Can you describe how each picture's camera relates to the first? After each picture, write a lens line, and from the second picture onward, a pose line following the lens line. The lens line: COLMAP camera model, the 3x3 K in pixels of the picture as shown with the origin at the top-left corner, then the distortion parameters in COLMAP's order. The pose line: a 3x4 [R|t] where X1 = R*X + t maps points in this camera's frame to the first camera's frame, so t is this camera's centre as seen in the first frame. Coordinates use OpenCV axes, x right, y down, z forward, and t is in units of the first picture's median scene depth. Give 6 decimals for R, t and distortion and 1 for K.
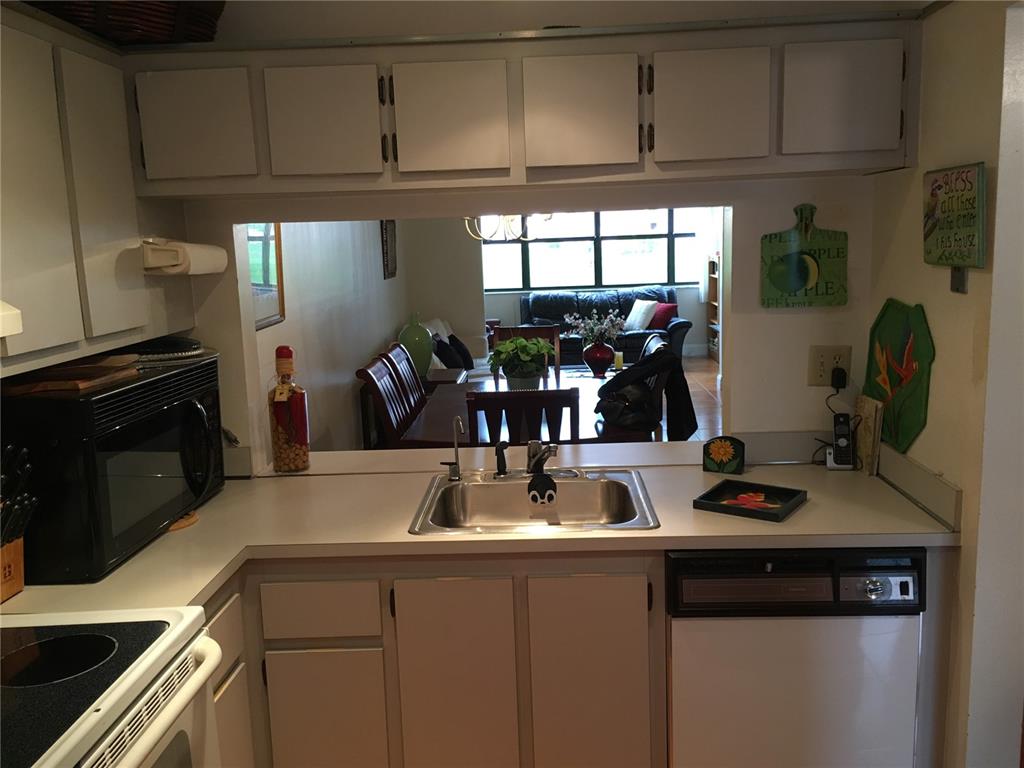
lens RADIAL K [[858.4, 0, 513.5], [0, 858.4, 387.7], [0, 0, 1]] dist [0.011686, 0.005360]
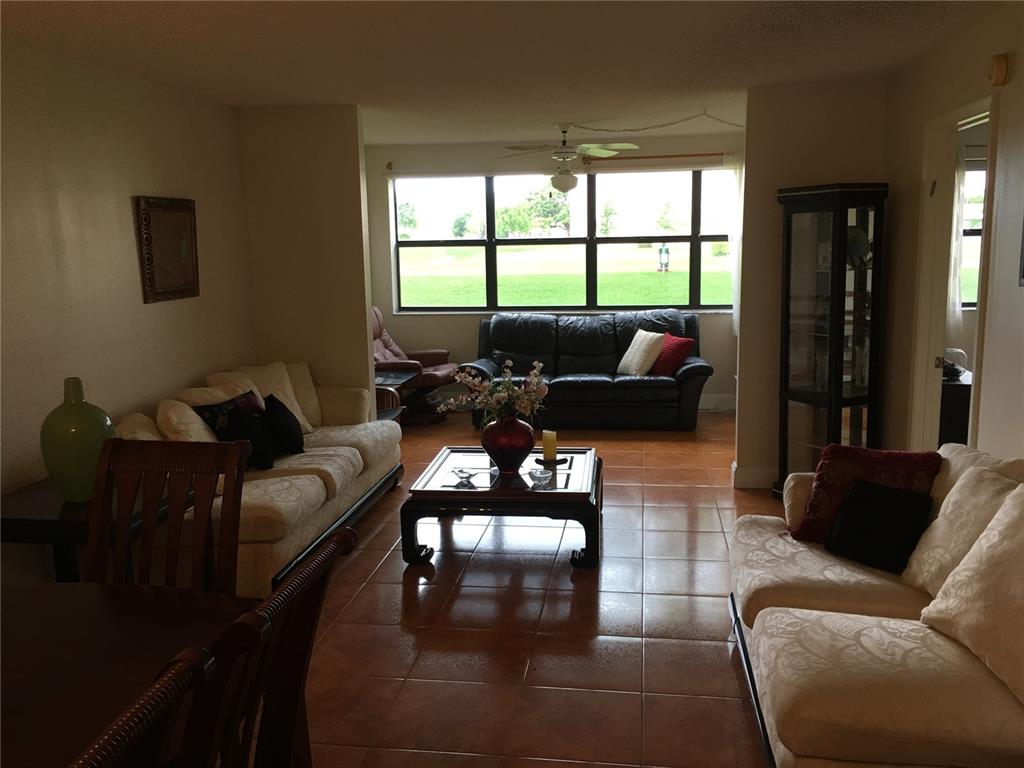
lens RADIAL K [[858.4, 0, 512.1], [0, 858.4, 375.1], [0, 0, 1]] dist [0.011686, 0.005360]
pose [[0.993810, 0.035274, -0.105345, 0.113972], [-0.036631, 0.999269, -0.010976, -0.053143], [0.104881, 0.014767, 0.994375, 0.292914]]
